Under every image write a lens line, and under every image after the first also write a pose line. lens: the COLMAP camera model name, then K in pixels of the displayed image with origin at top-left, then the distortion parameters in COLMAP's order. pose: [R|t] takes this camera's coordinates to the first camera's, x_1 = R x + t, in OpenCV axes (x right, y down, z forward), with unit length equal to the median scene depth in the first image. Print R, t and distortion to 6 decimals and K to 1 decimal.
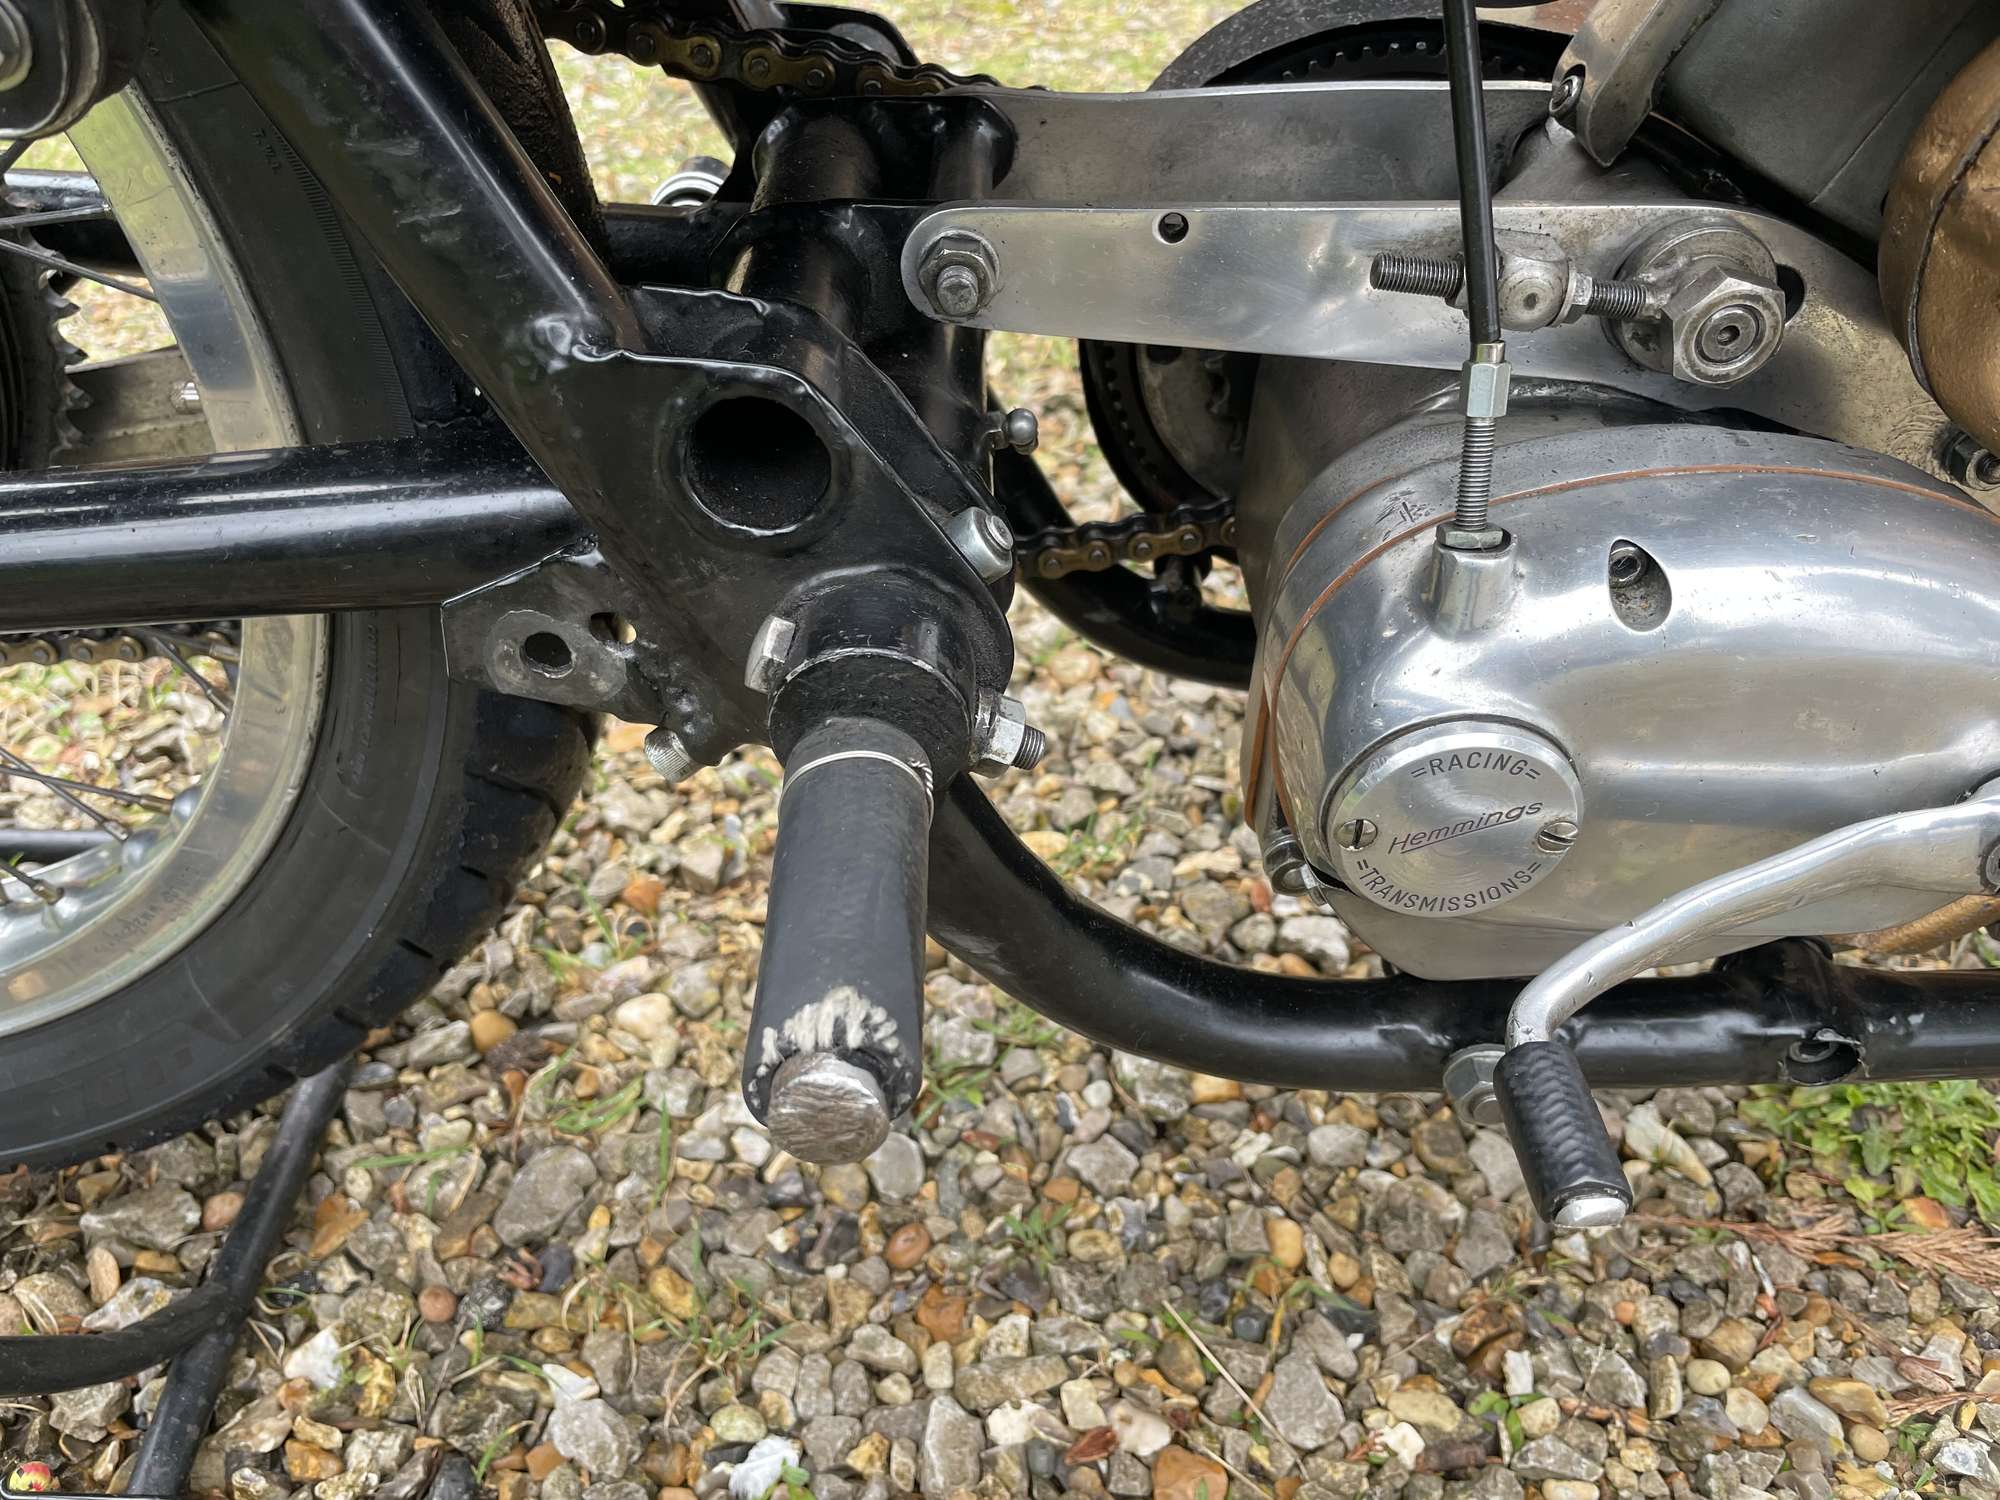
lens RADIAL K [[1528.9, 0, 989.9], [0, 1528.9, 744.9], [0, 0, 1]] dist [0.084451, -0.125714]
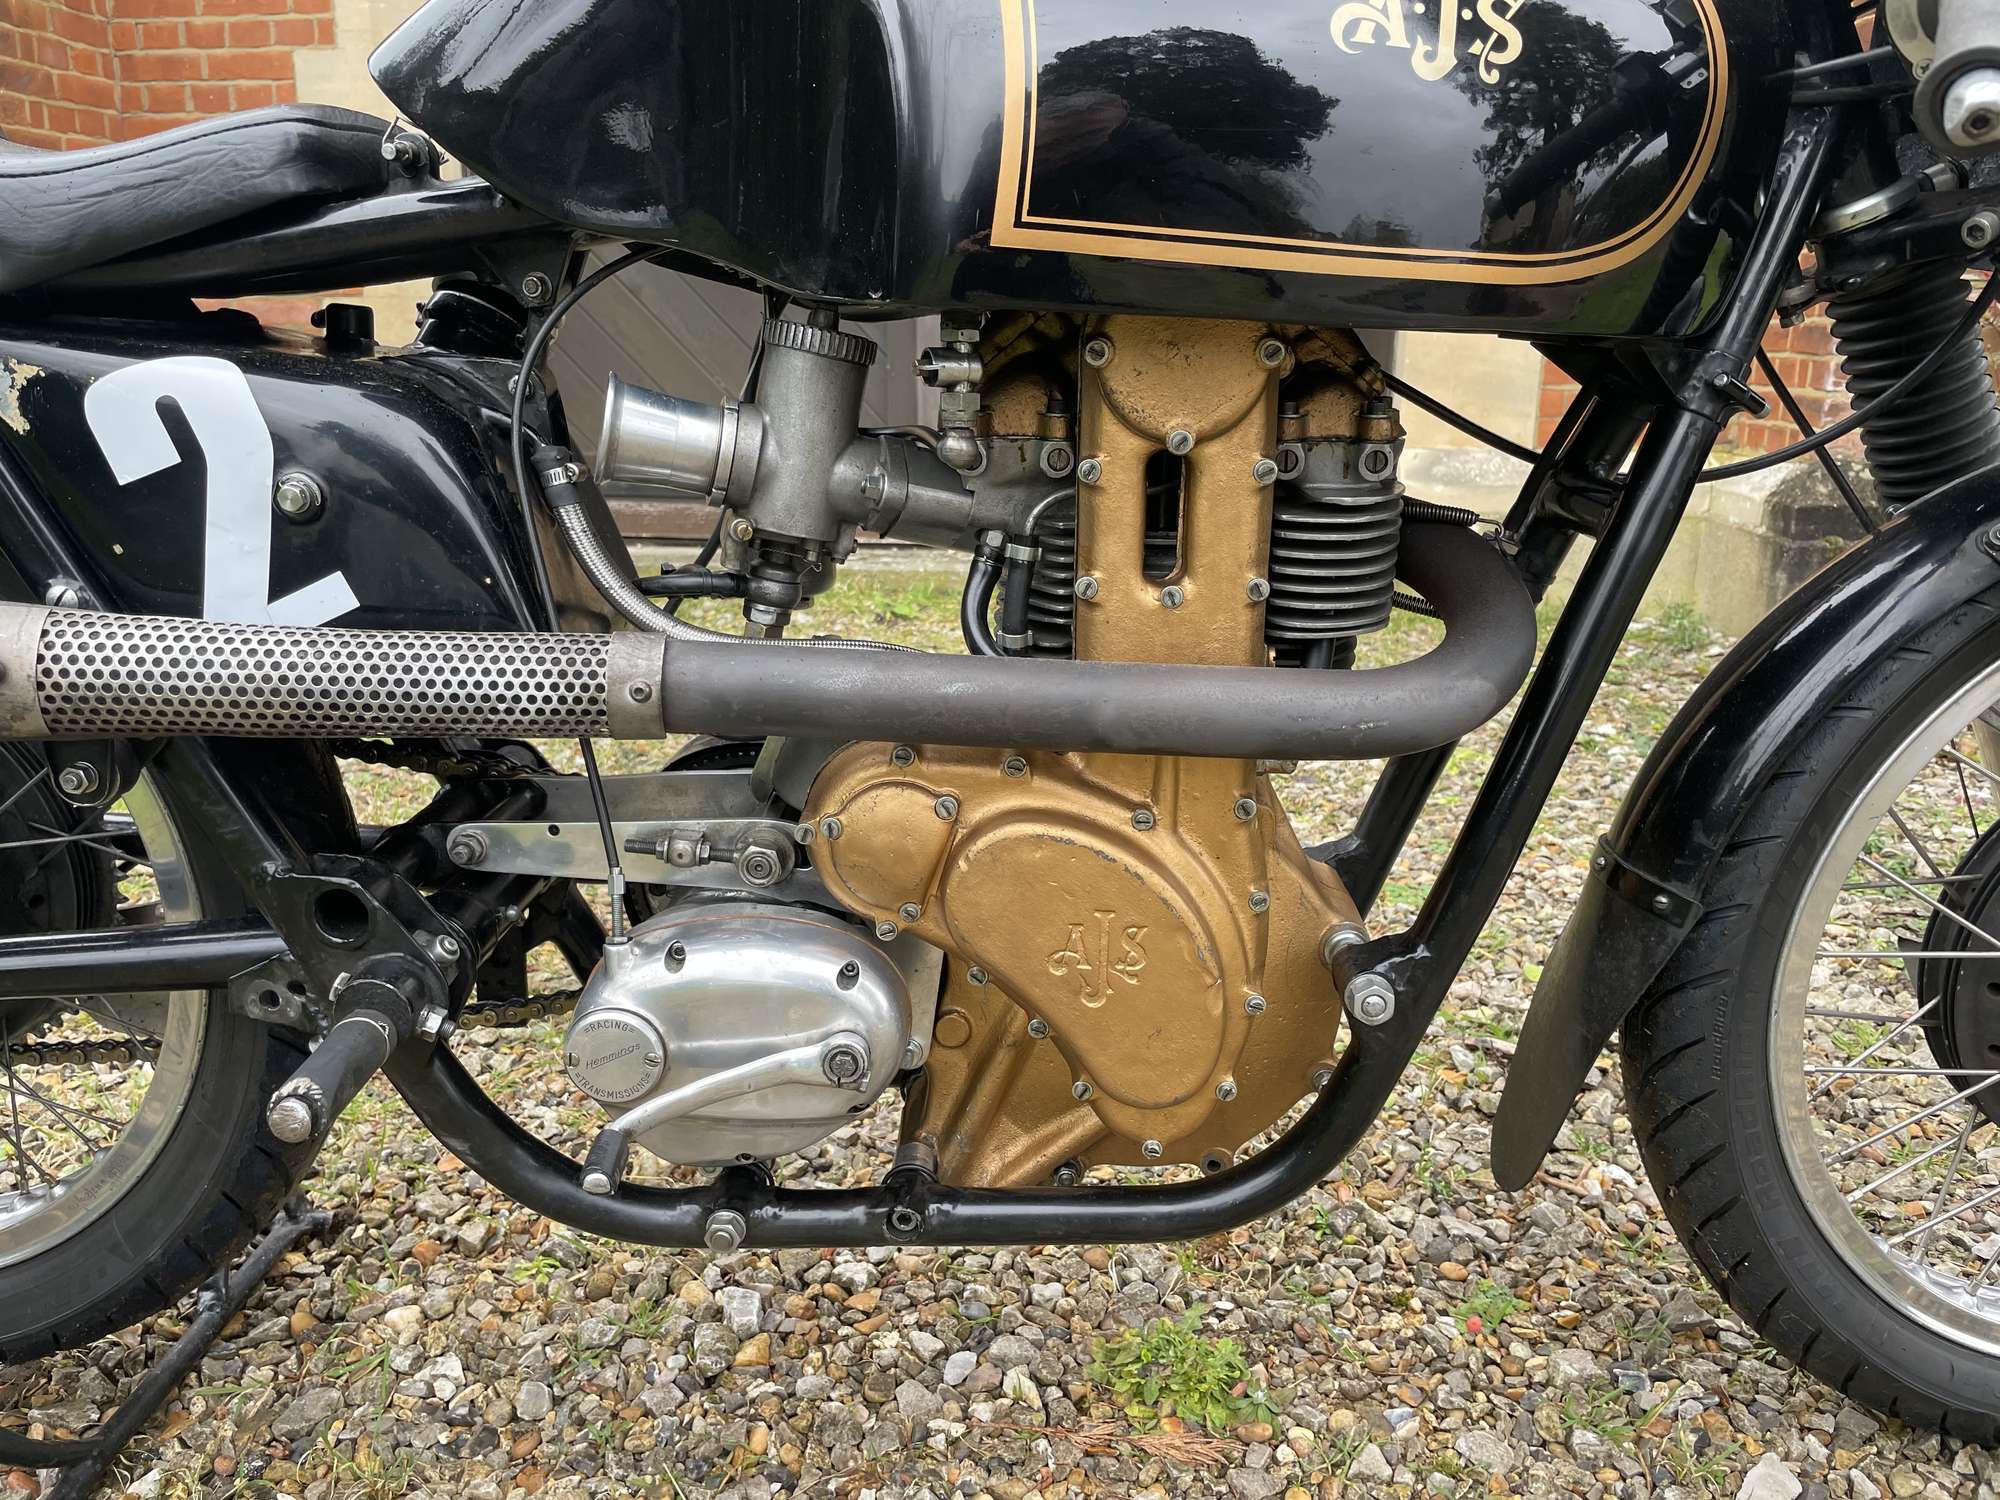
lens RADIAL K [[1532.6, 0, 1000.2], [0, 1532.6, 763.1], [0, 0, 1]] dist [0.075826, -0.103615]
pose [[0.998813, -0.014718, -0.046430, 0.510433], [-0.003399, 0.929868, -0.367877, 0.254862], [0.048588, 0.367598, 0.928715, -0.703232]]
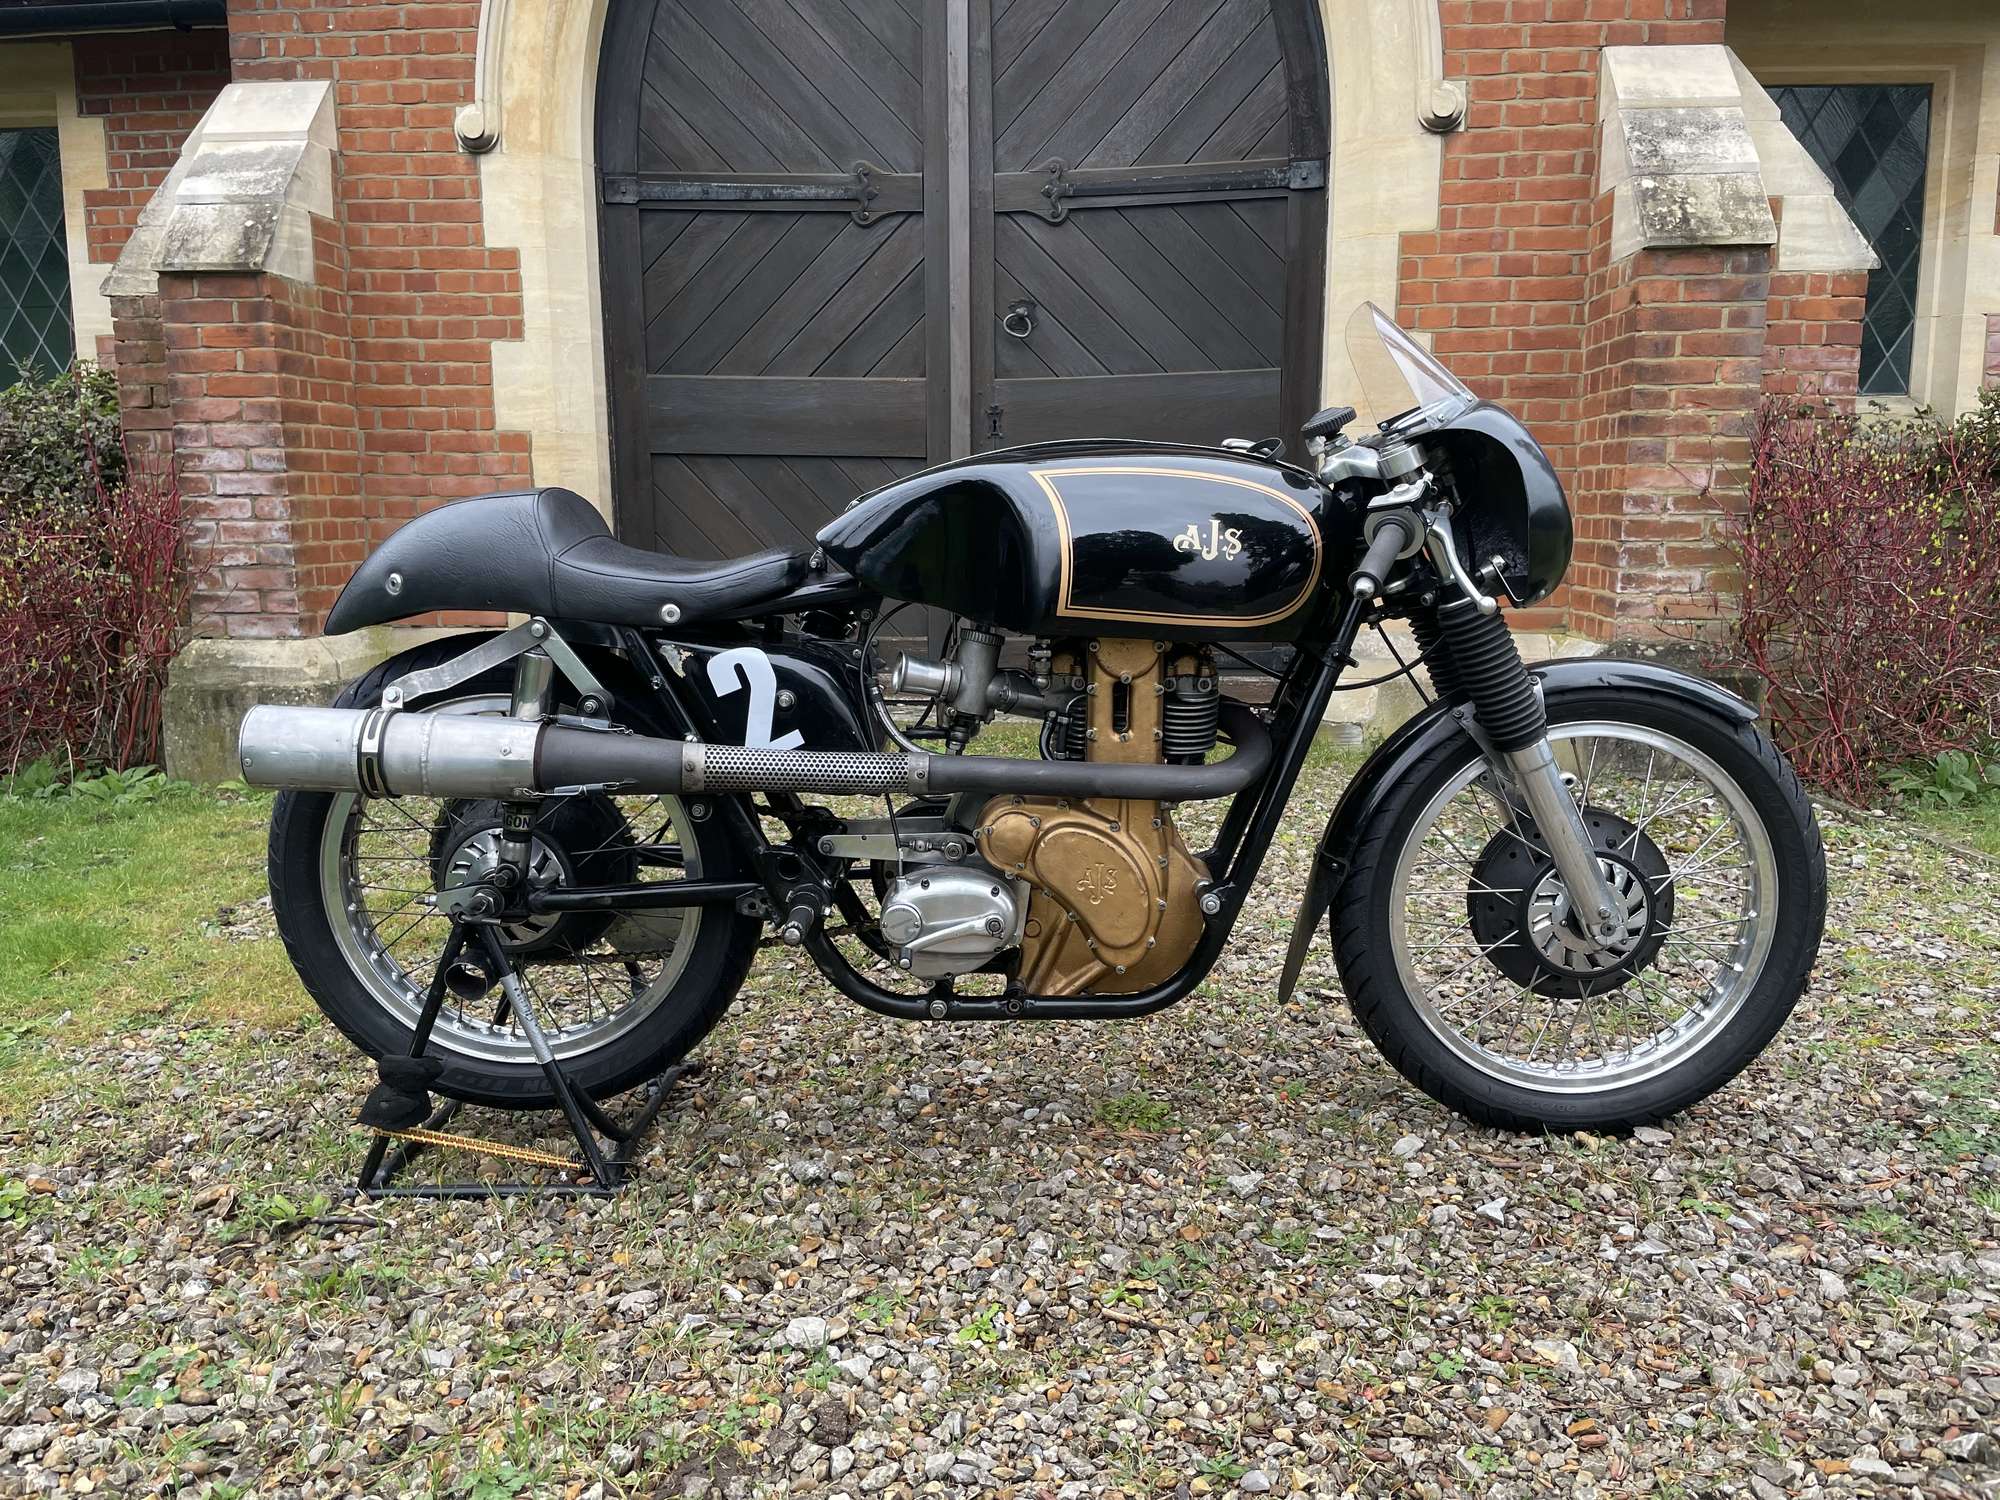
lens RADIAL K [[1531.4, 0, 1001.2], [0, 1531.4, 757.6], [0, 0, 1]] dist [0.080073, -0.127578]
pose [[0.998967, -0.023125, -0.039121, 0.465408], [0.002654, 0.889063, -0.457777, 1.089925], [0.045367, 0.457200, 0.888206, -2.269188]]
